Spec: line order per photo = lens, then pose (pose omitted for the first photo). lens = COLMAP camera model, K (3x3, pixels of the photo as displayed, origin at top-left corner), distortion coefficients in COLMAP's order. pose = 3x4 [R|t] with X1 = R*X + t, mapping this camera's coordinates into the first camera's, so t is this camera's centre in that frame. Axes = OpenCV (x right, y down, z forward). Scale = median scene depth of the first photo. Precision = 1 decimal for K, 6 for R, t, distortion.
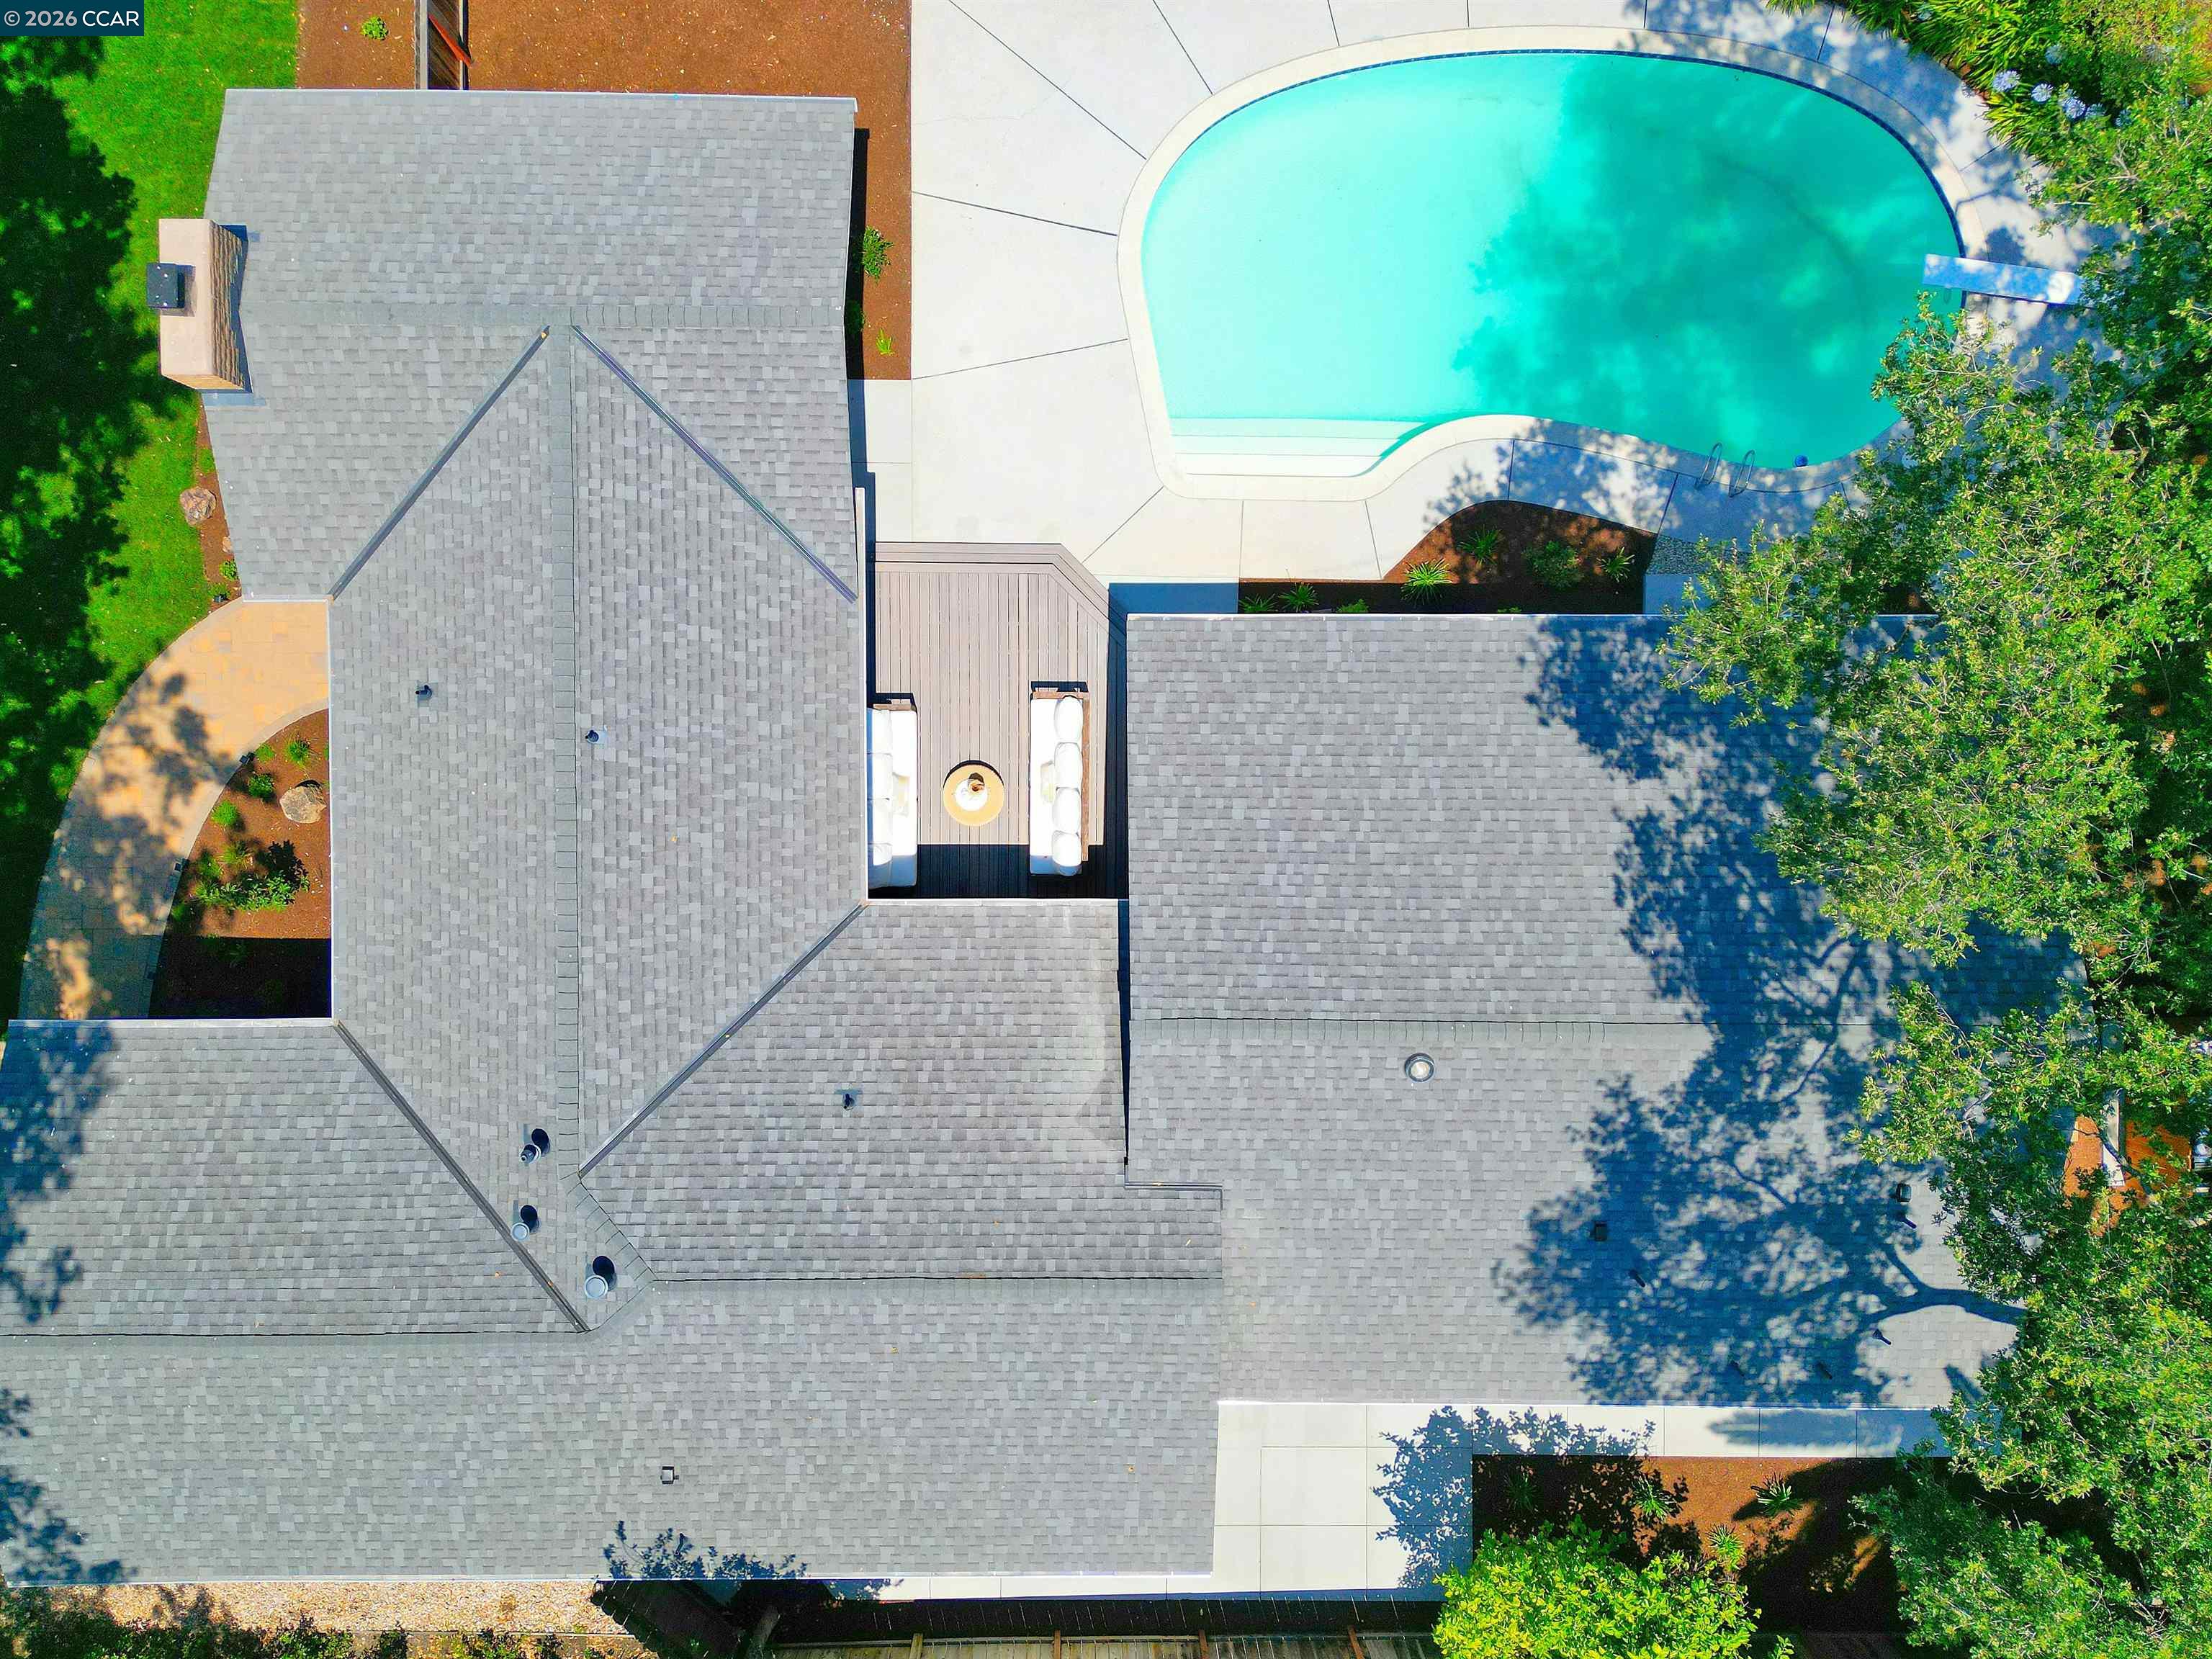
lens RADIAL K [[1587.5, 0, 1106.0], [0, 1587.5, 829.5], [0, 0, 1]] dist [0.119658, -0.128350]
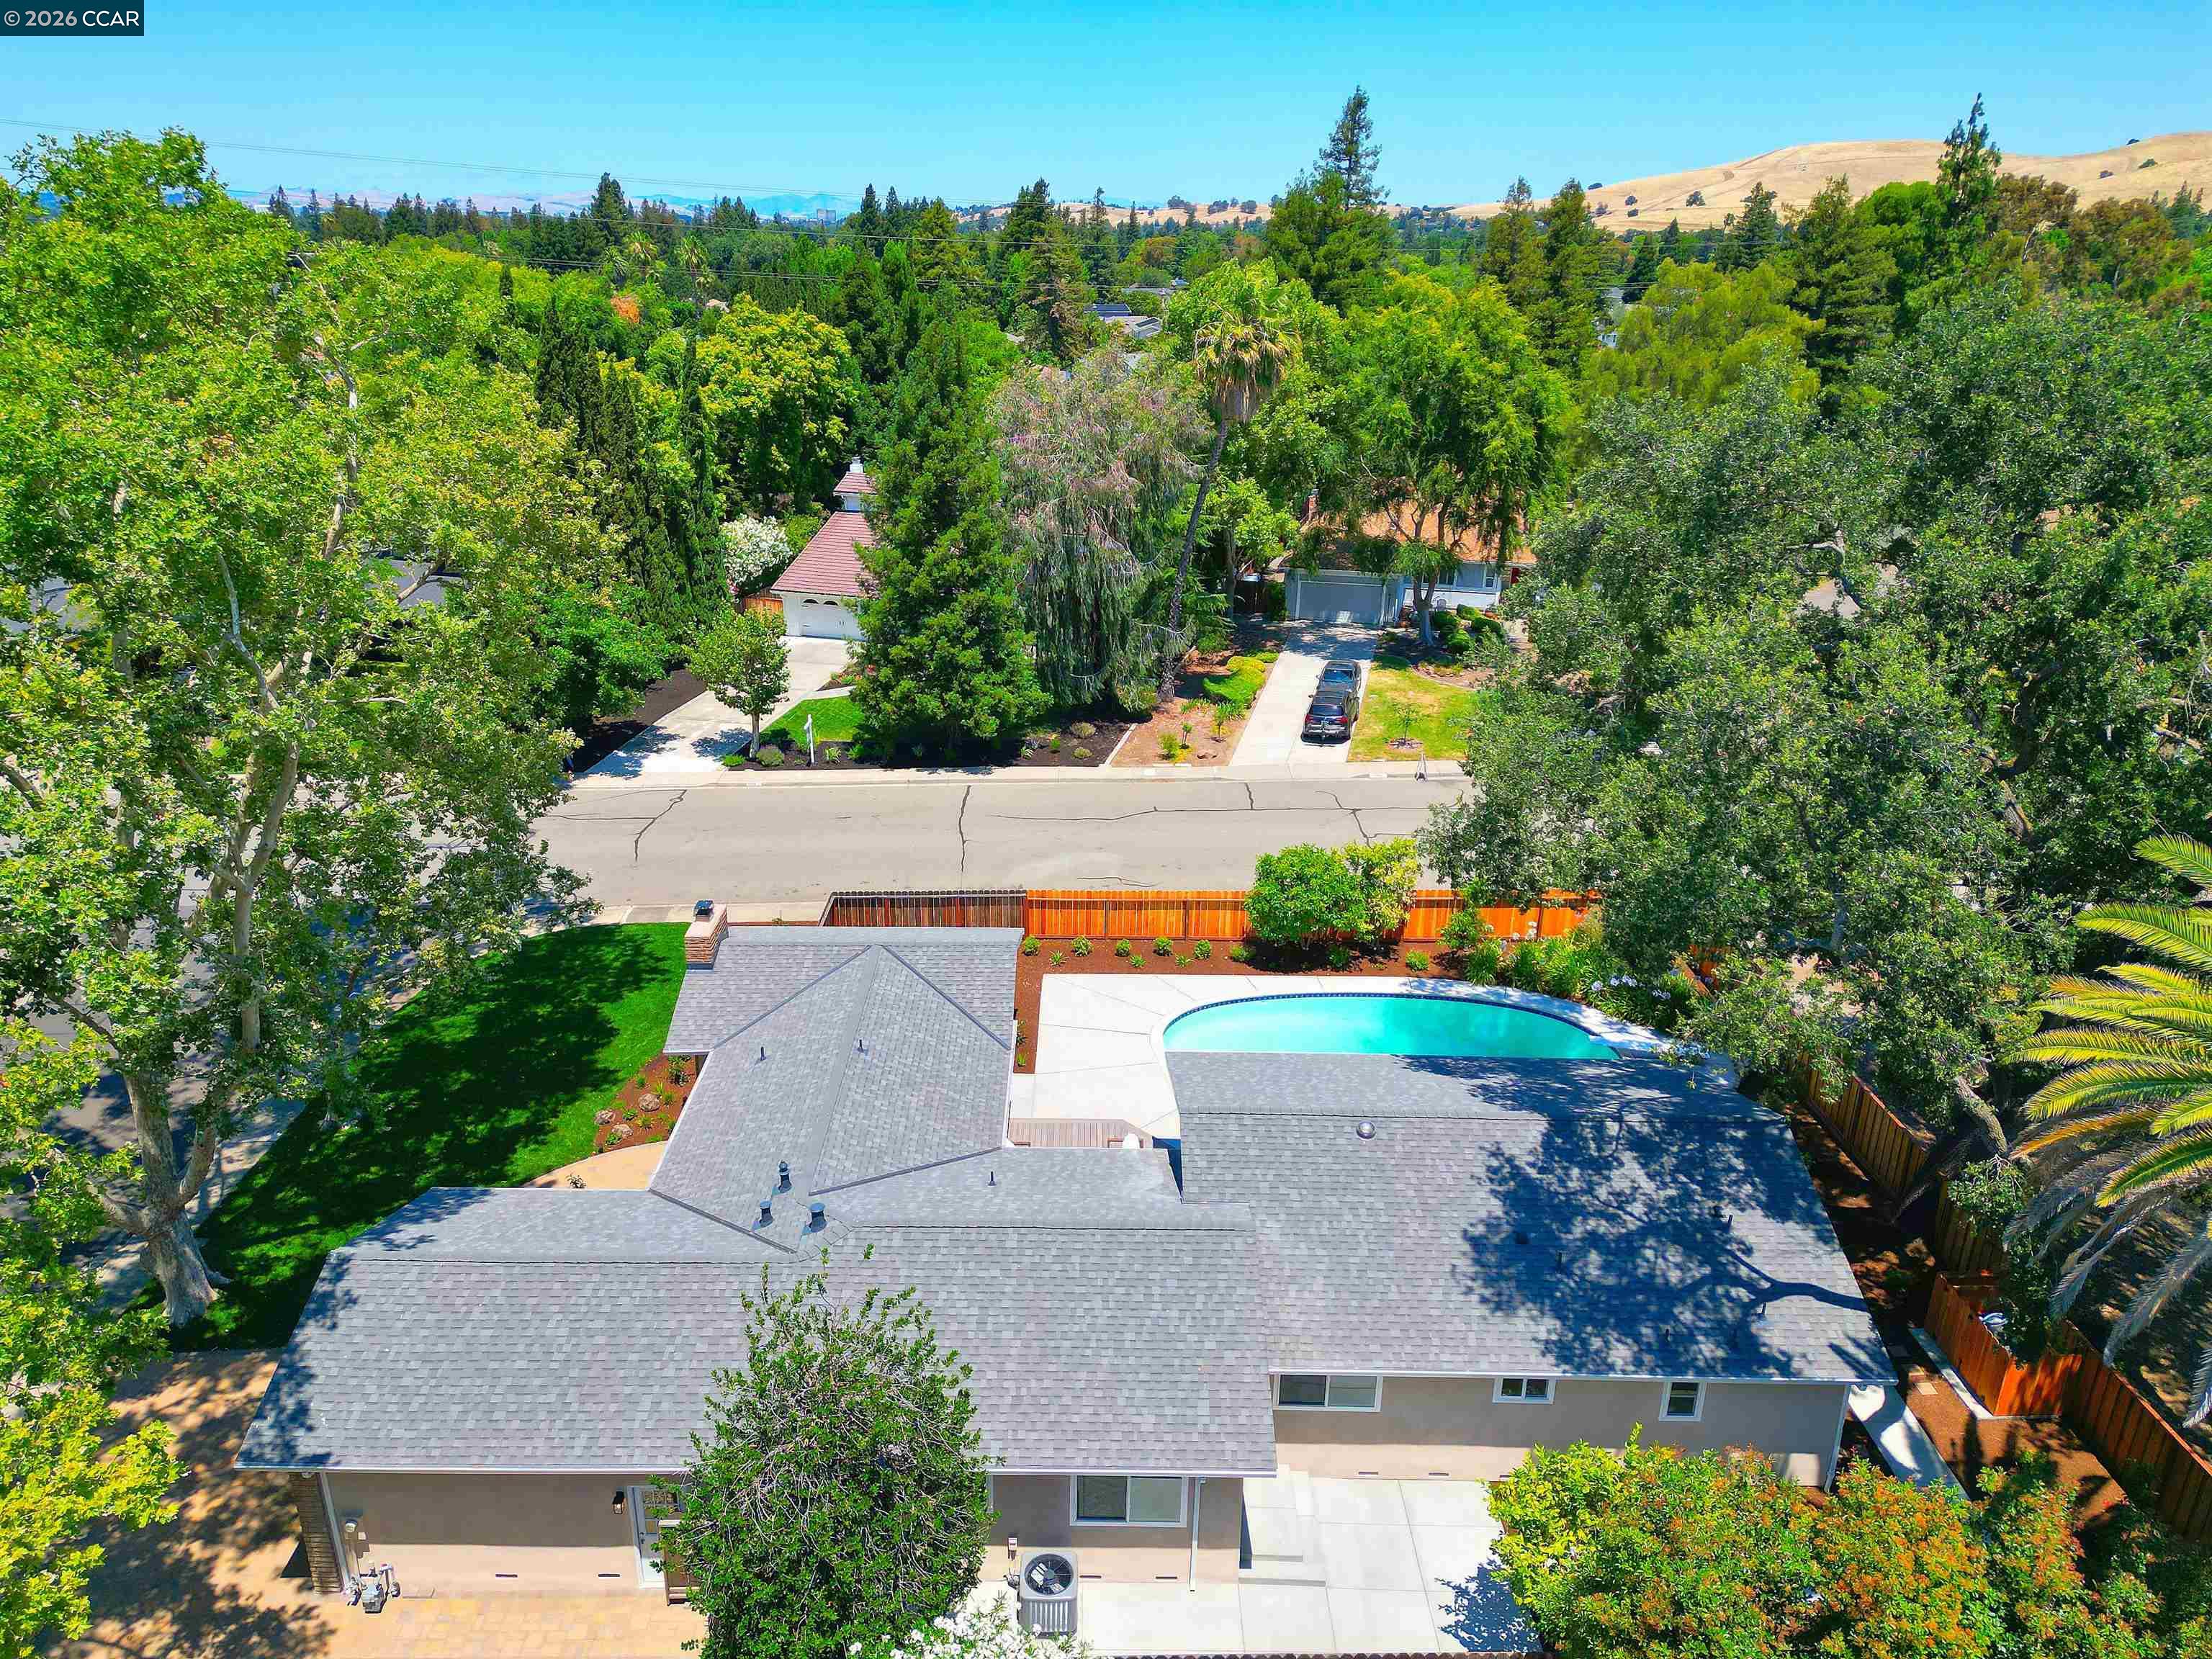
lens RADIAL K [[1563.1, 0, 1144.8], [0, 1563.1, 829.4], [0, 0, 1]] dist [0.112343, -0.000071]
pose [[0.999447, -0.008583, 0.032137, -0.063029], [0.033138, 0.340680, -0.939595, 1.411954], [-0.002884, 0.940140, 0.340776, 0.192673]]
